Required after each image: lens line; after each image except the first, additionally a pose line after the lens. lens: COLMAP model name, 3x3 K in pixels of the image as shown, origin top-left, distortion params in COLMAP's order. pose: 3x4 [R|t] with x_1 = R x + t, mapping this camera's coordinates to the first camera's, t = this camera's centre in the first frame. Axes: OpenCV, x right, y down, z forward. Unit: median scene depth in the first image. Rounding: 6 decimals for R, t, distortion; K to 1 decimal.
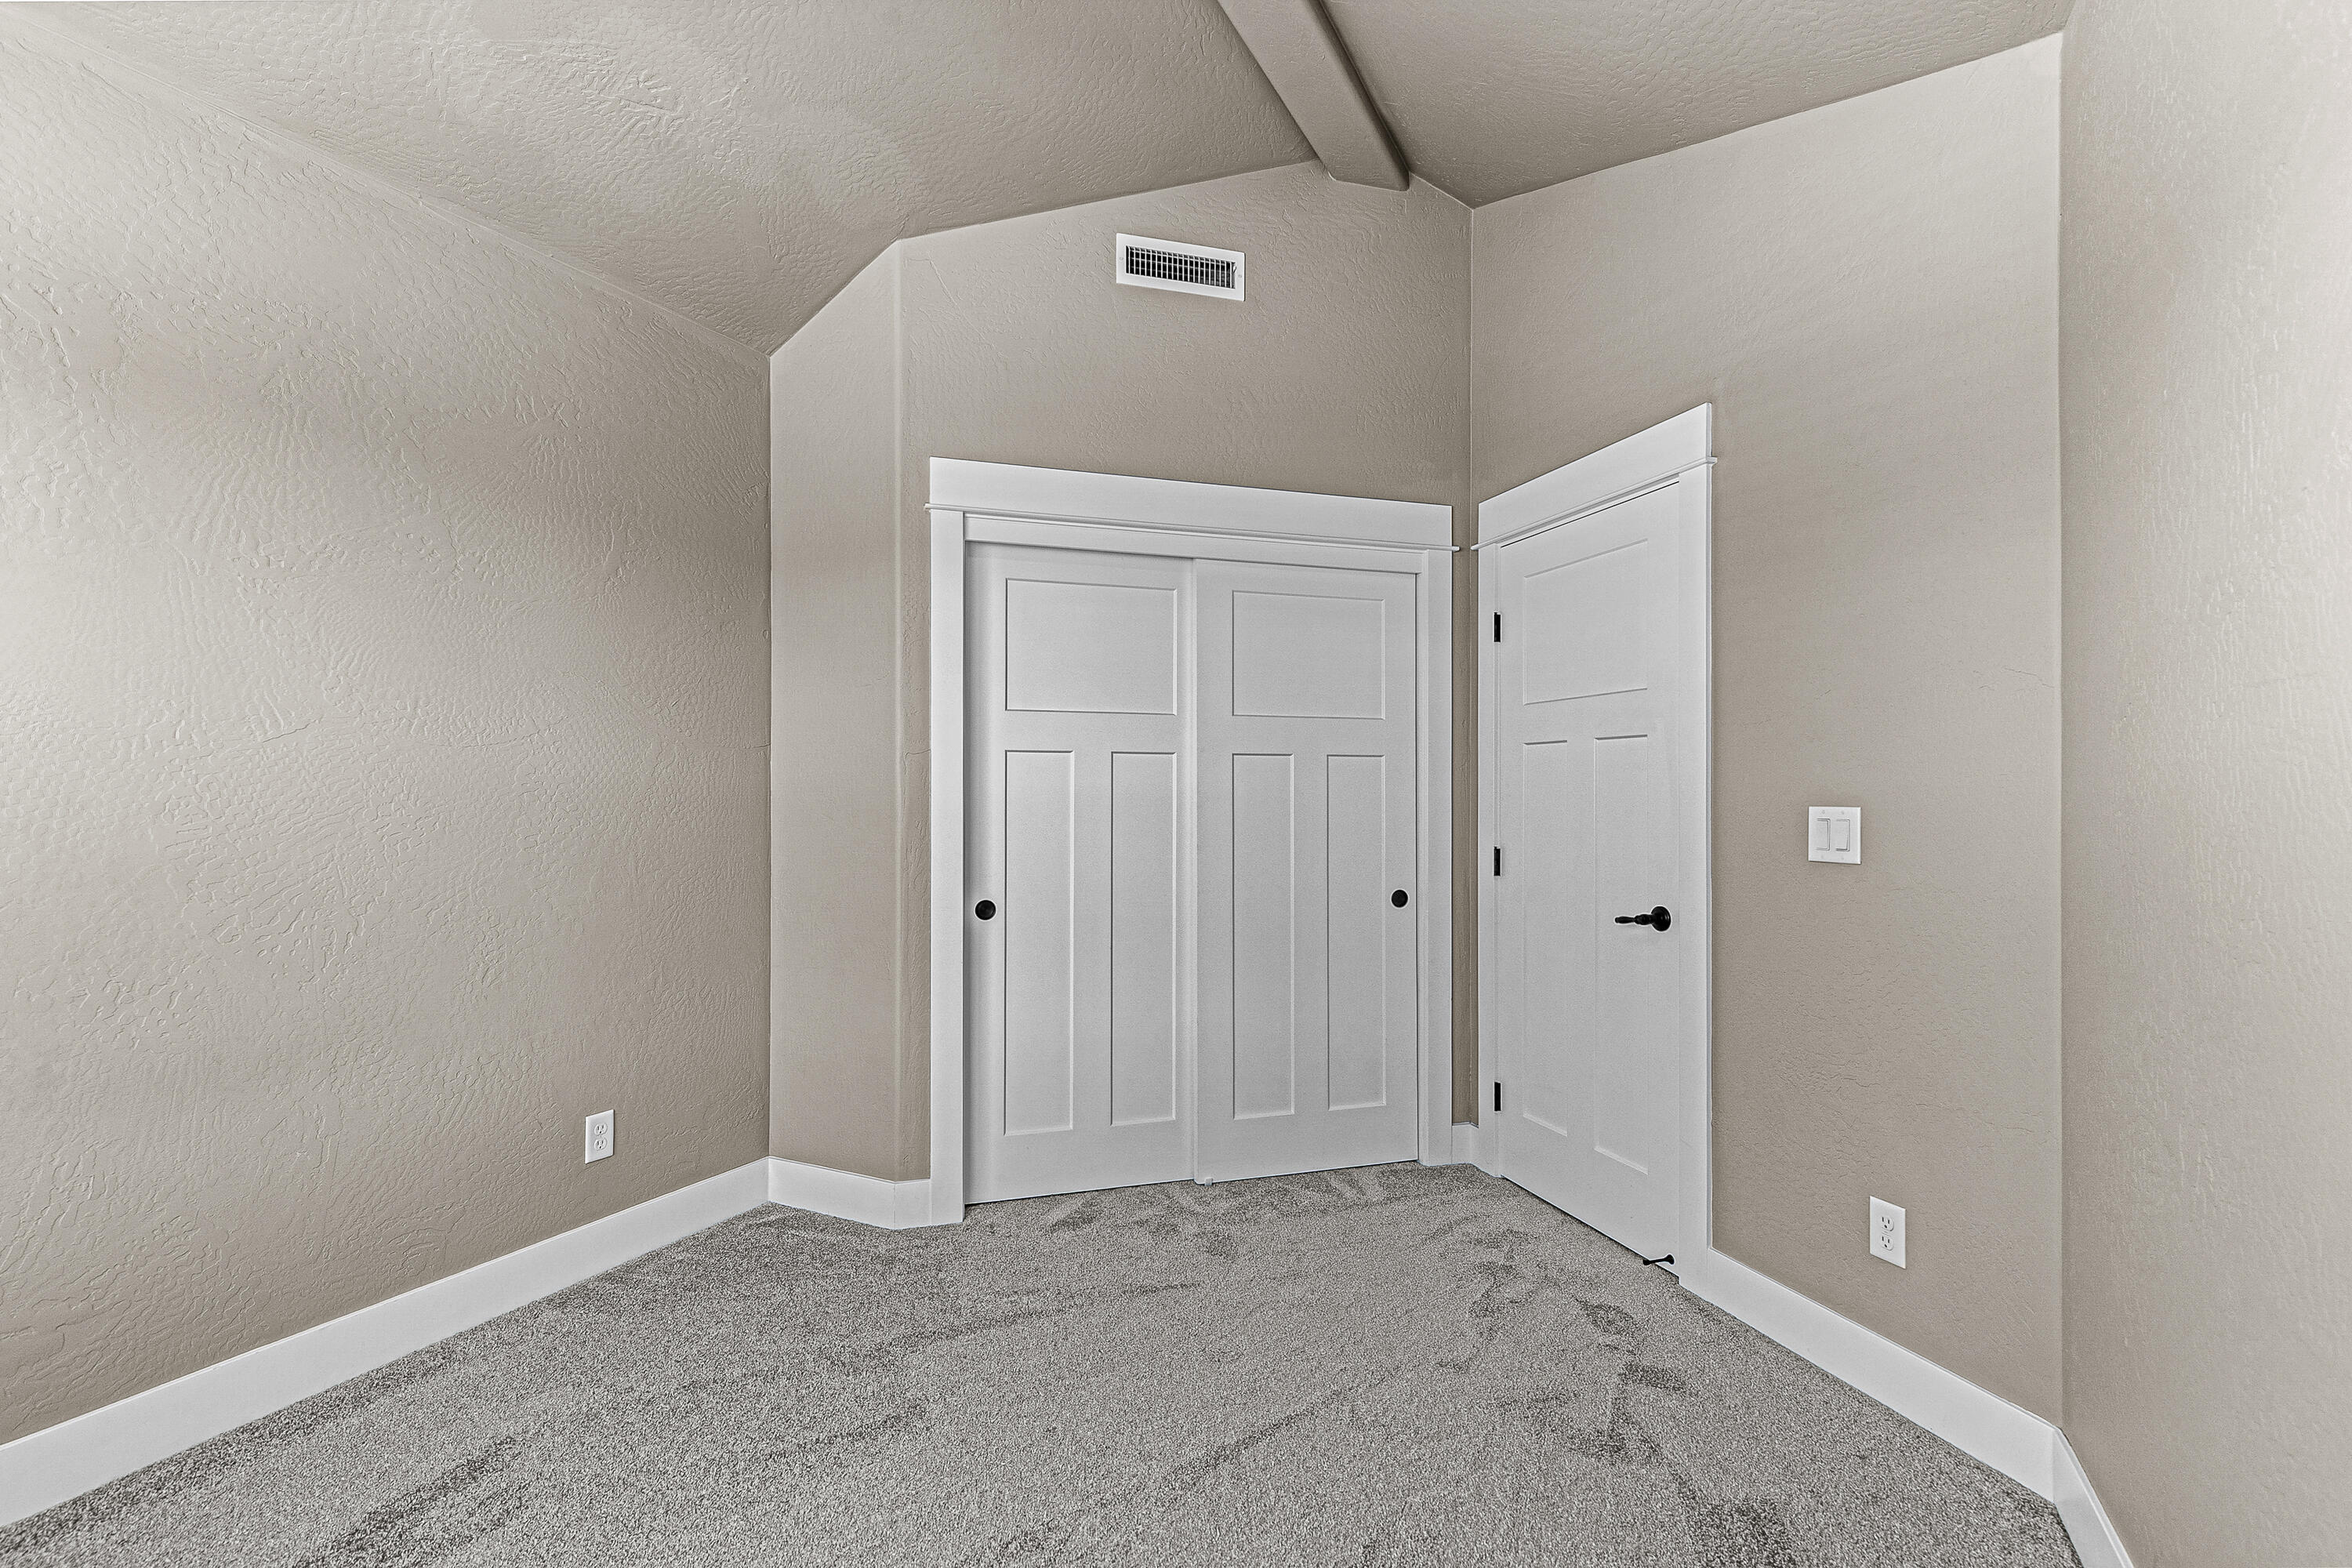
lens RADIAL K [[1093.3, 0, 1182.3], [0, 1093.3, 791.2], [0, 0, 1]] dist [0.016343, -0.000347]
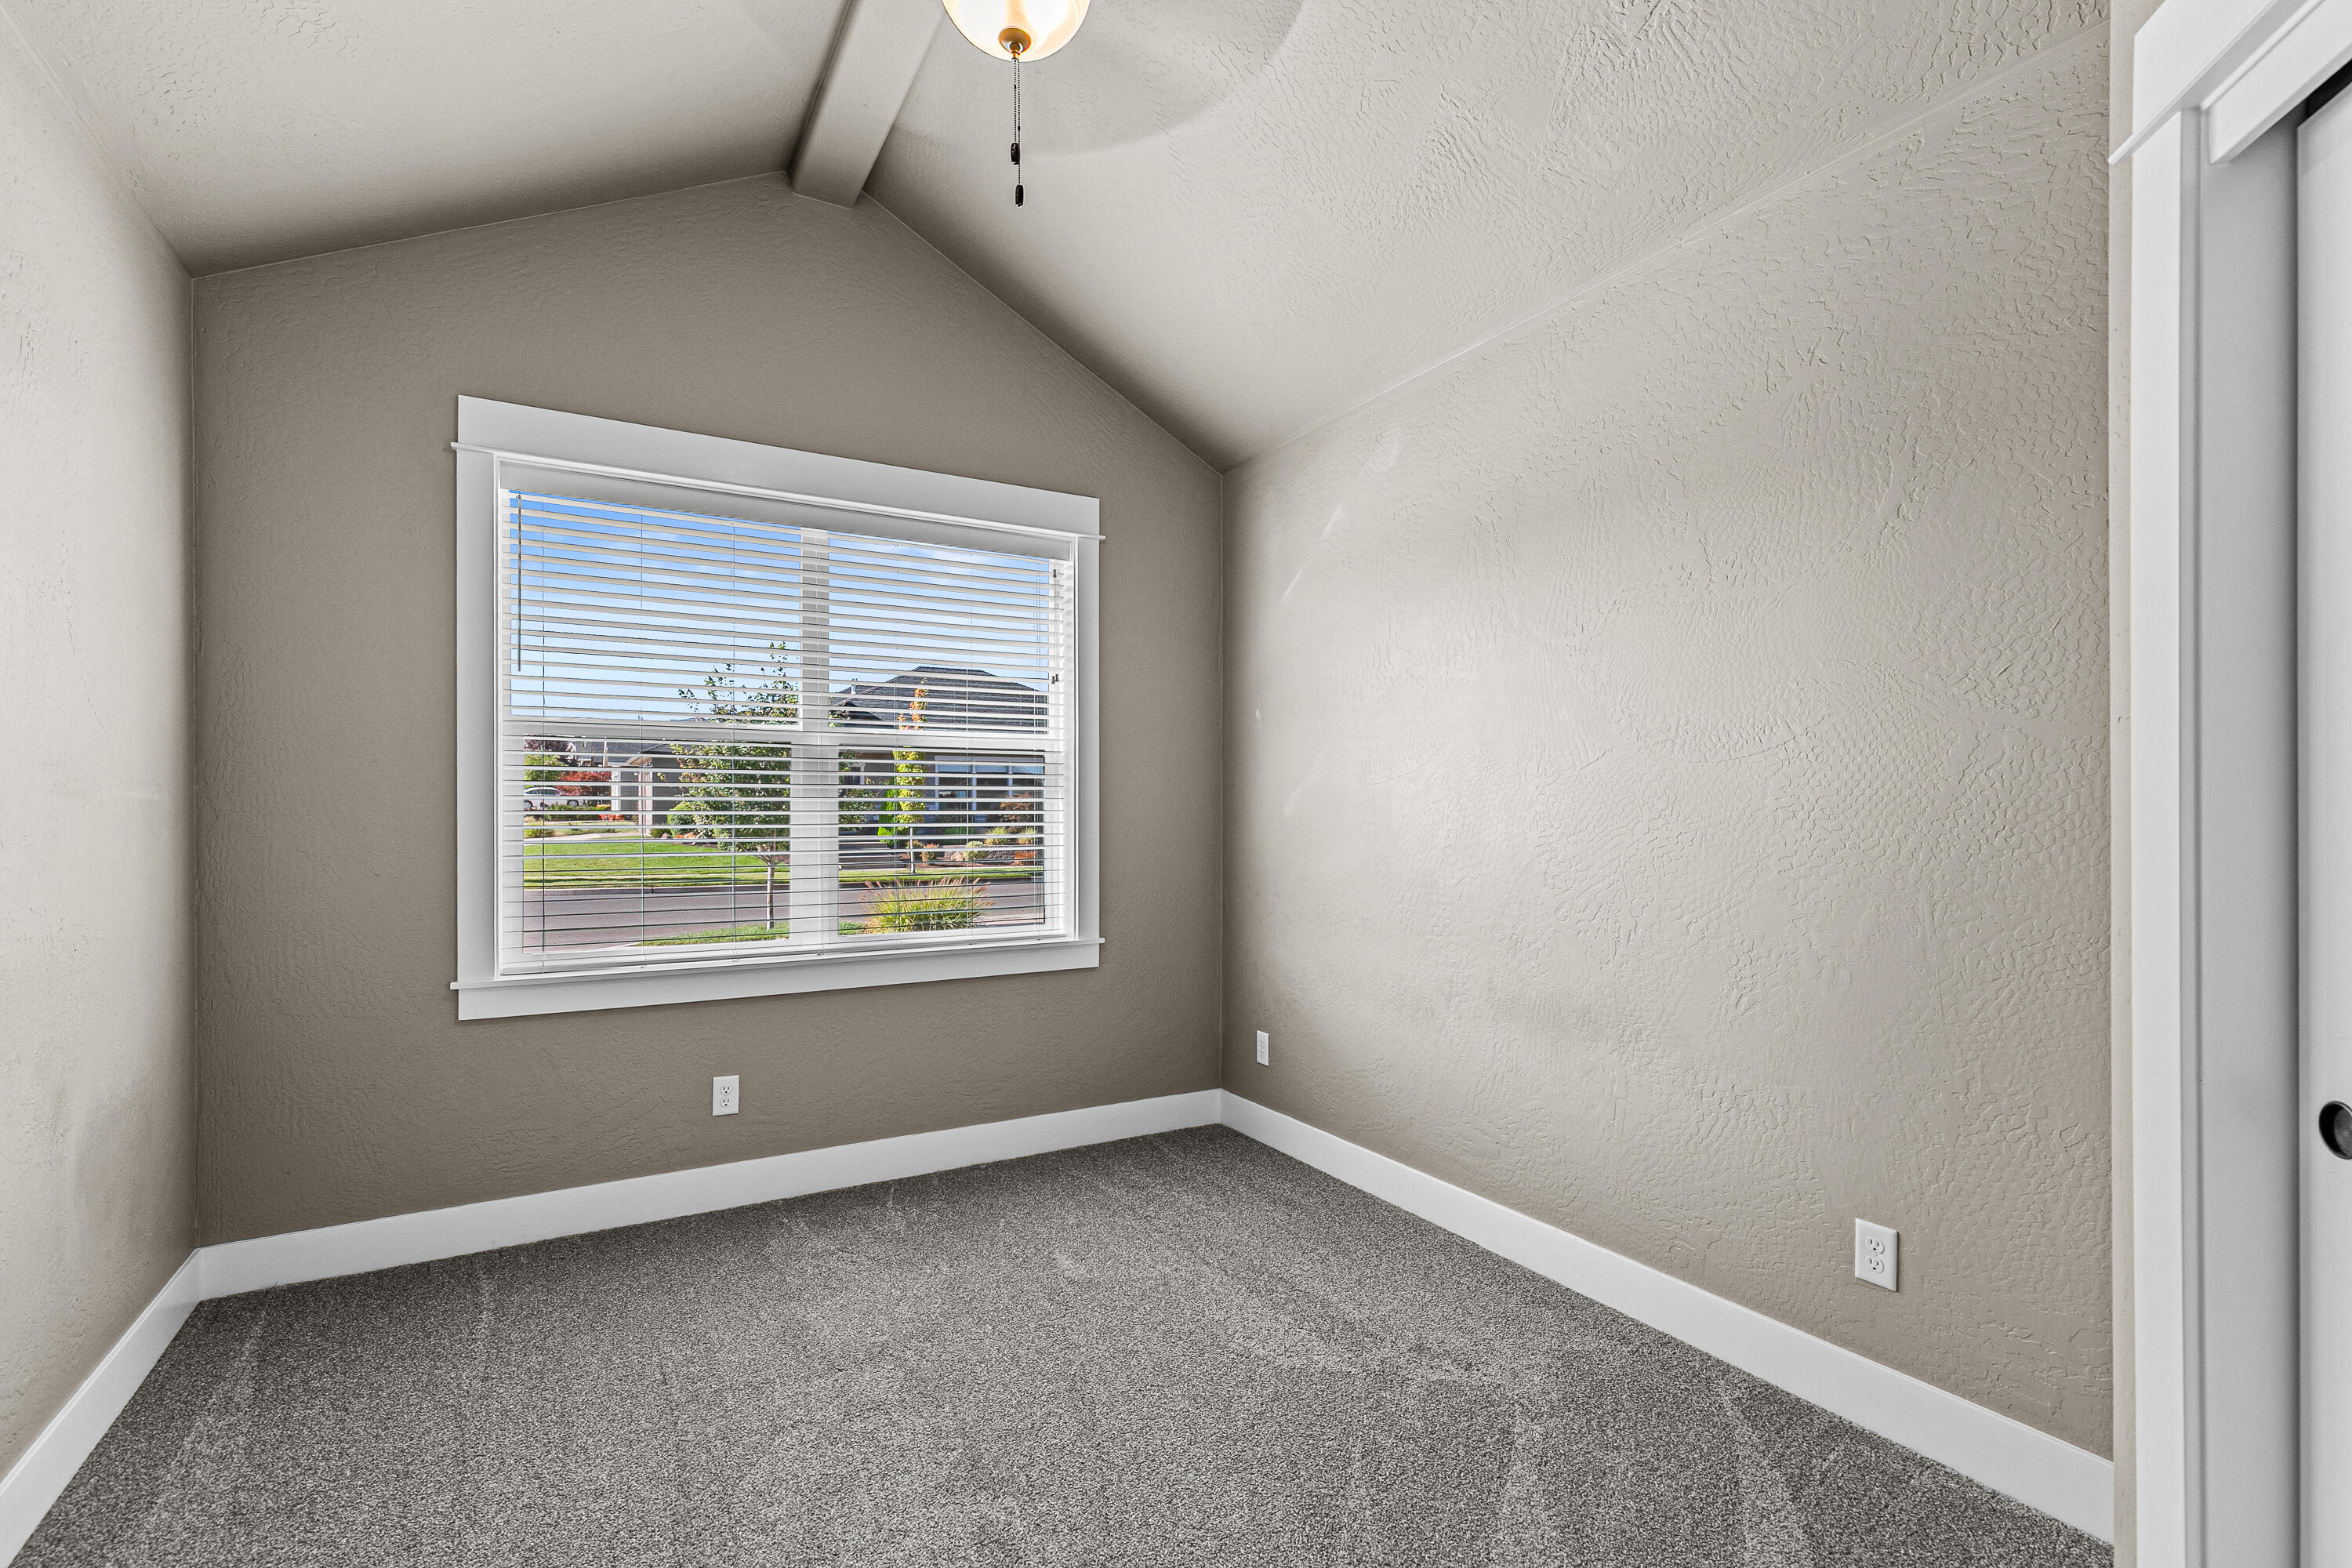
lens RADIAL K [[1093.3, 0, 1182.3], [0, 1093.3, 791.2], [0, 0, 1]] dist [0.016343, -0.000347]
pose [[-0.527743, -0.008515, -0.849362, 0.426816], [0.008462, 0.999847, -0.015282, -0.003080], [0.849362, -0.015253, -0.527590, 1.103323]]
